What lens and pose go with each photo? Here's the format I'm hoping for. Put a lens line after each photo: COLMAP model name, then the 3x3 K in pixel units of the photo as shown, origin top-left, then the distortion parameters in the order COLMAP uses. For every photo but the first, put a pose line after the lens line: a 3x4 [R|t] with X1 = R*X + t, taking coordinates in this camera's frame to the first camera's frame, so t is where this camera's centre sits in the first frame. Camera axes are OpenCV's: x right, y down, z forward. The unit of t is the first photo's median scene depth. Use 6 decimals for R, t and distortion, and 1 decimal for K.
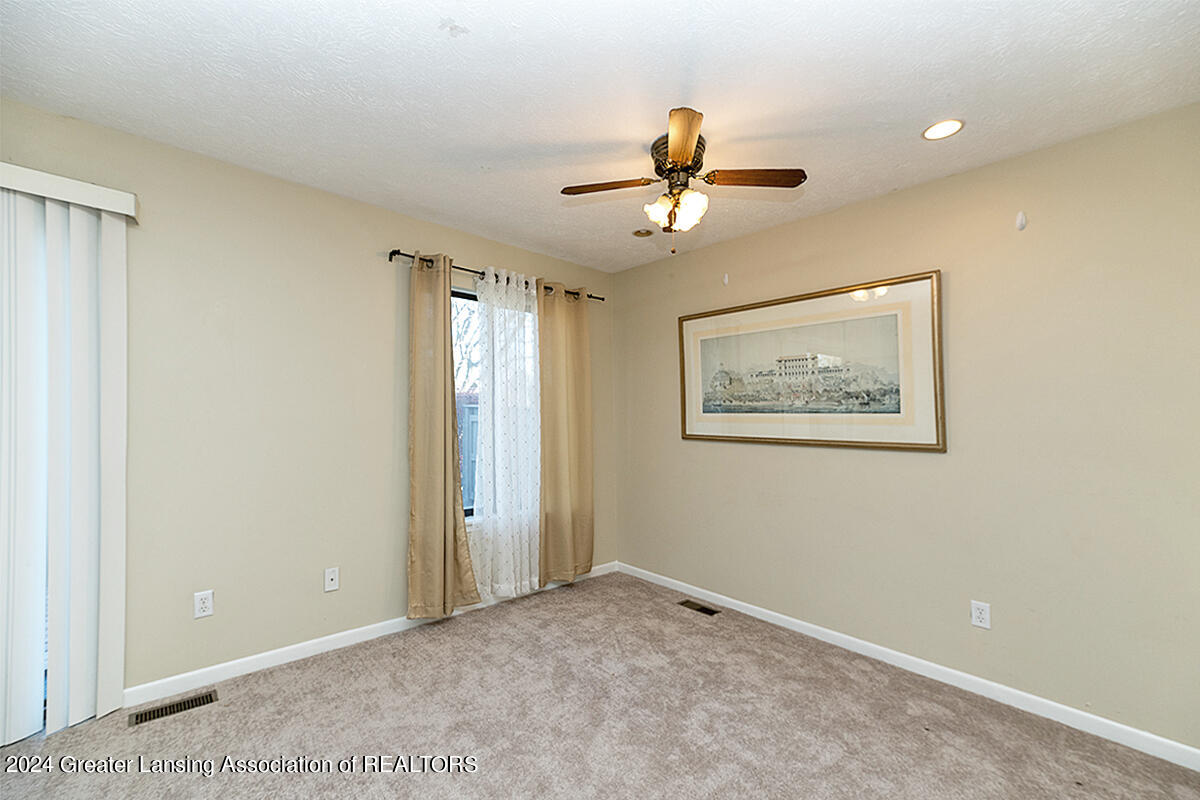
lens RADIAL K [[482.7, 0, 594.3], [0, 482.7, 413.2], [0, 0, 1]] dist [0.014989, 0.000240]
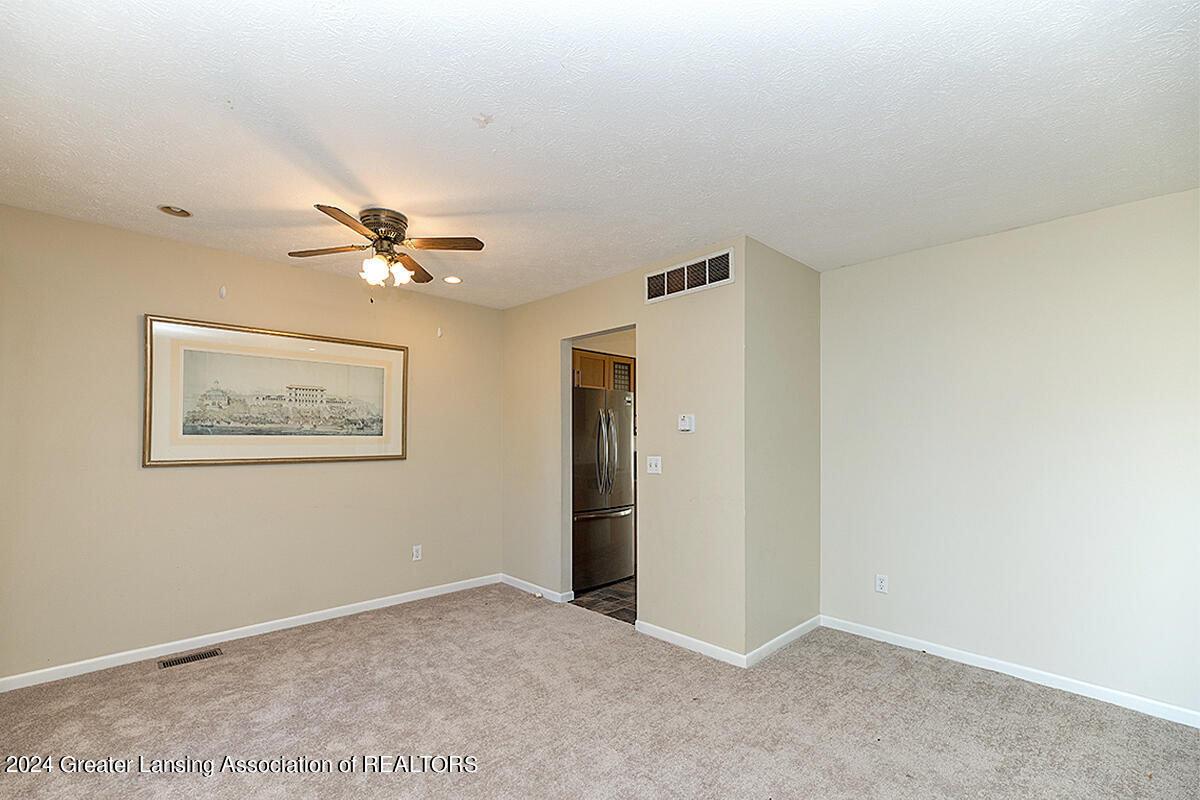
lens RADIAL K [[475.9, 0, 591.8], [0, 475.9, 413.4], [0, 0, 1]] dist [0.001678, 0.005352]
pose [[0.001738, 0.033908, 0.999423, -0.711211], [-0.018065, 0.999263, -0.033872, -0.025833], [-0.999835, -0.017996, 0.002349, 0.308543]]
